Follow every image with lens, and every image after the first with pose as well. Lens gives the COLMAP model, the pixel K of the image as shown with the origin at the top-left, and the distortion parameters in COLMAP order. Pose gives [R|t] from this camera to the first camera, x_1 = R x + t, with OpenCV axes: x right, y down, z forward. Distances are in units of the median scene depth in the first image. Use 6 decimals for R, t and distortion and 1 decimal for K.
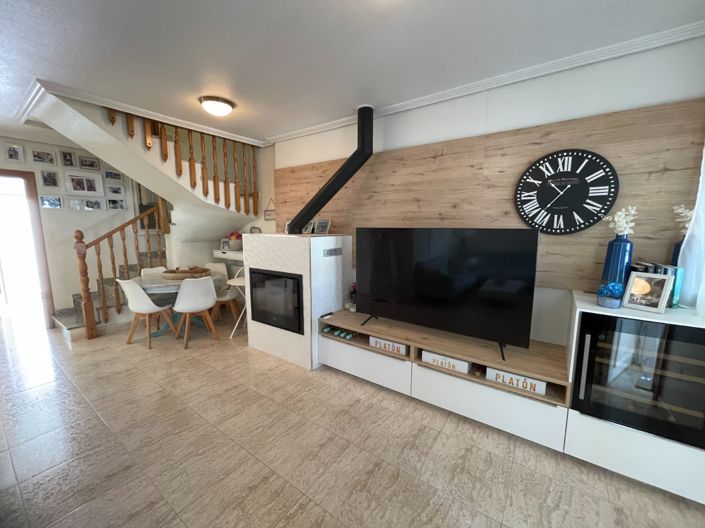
lens RADIAL K [[284.8, 0, 354.2], [0, 284.8, 259.5], [0, 0, 1]] dist [-0.001629, -0.000032]
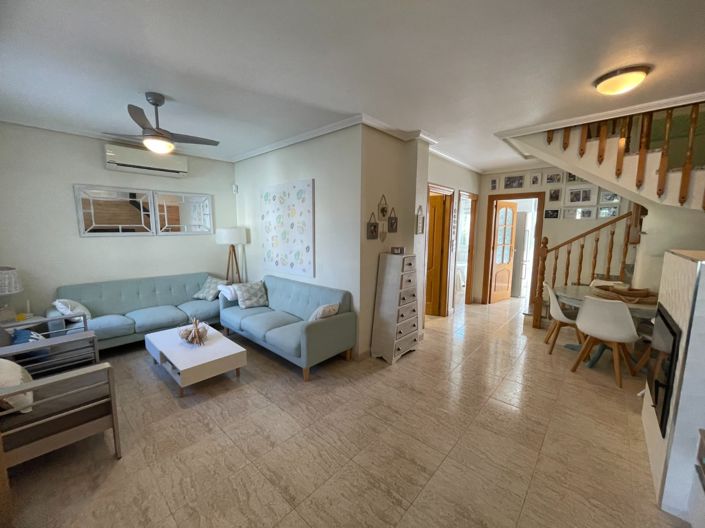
lens RADIAL K [[284.8, 0, 352.1], [0, 284.8, 262.0], [0, 0, 1]] dist [-0.001629, -0.000032]
pose [[-0.122896, 0.115152, -0.985716, 0.319392], [-0.126245, 0.983362, 0.130617, -0.053160], [0.984357, 0.140494, -0.106314, 0.333266]]
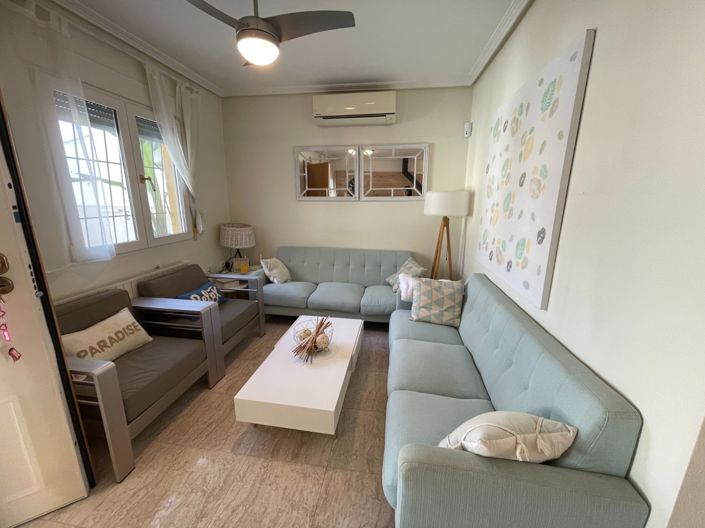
lens RADIAL K [[284.8, 0, 350.6], [0, 284.8, 263.7], [0, 0, 1]] dist [-0.001629, -0.000032]
pose [[-0.893379, 0.095311, -0.439078, -0.239939], [-0.061730, 0.941937, 0.330067, -0.026344], [0.445043, 0.321979, -0.835623, 0.293610]]
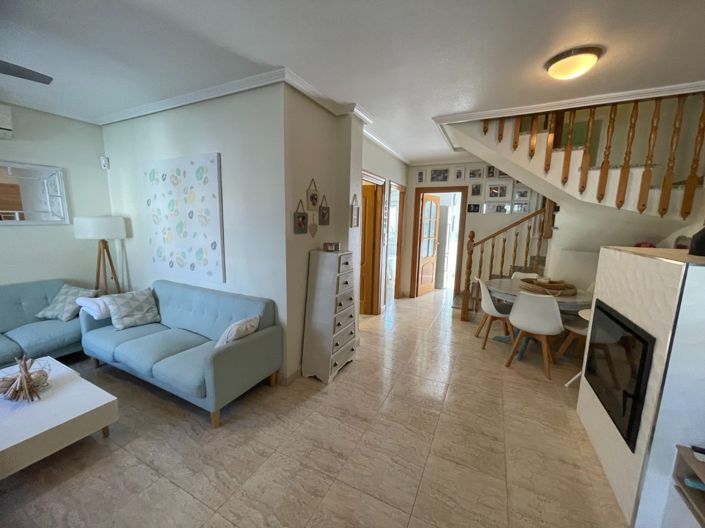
lens RADIAL K [[284.8, 0, 352.3], [0, 284.8, 263.6], [0, 0, 1]] dist [-0.001629, -0.000032]
pose [[0.150367, 0.149126, -0.977318, 0.156398], [-0.139784, 0.981834, 0.128308, -0.050147], [0.978698, 0.117321, 0.168481, 0.306293]]
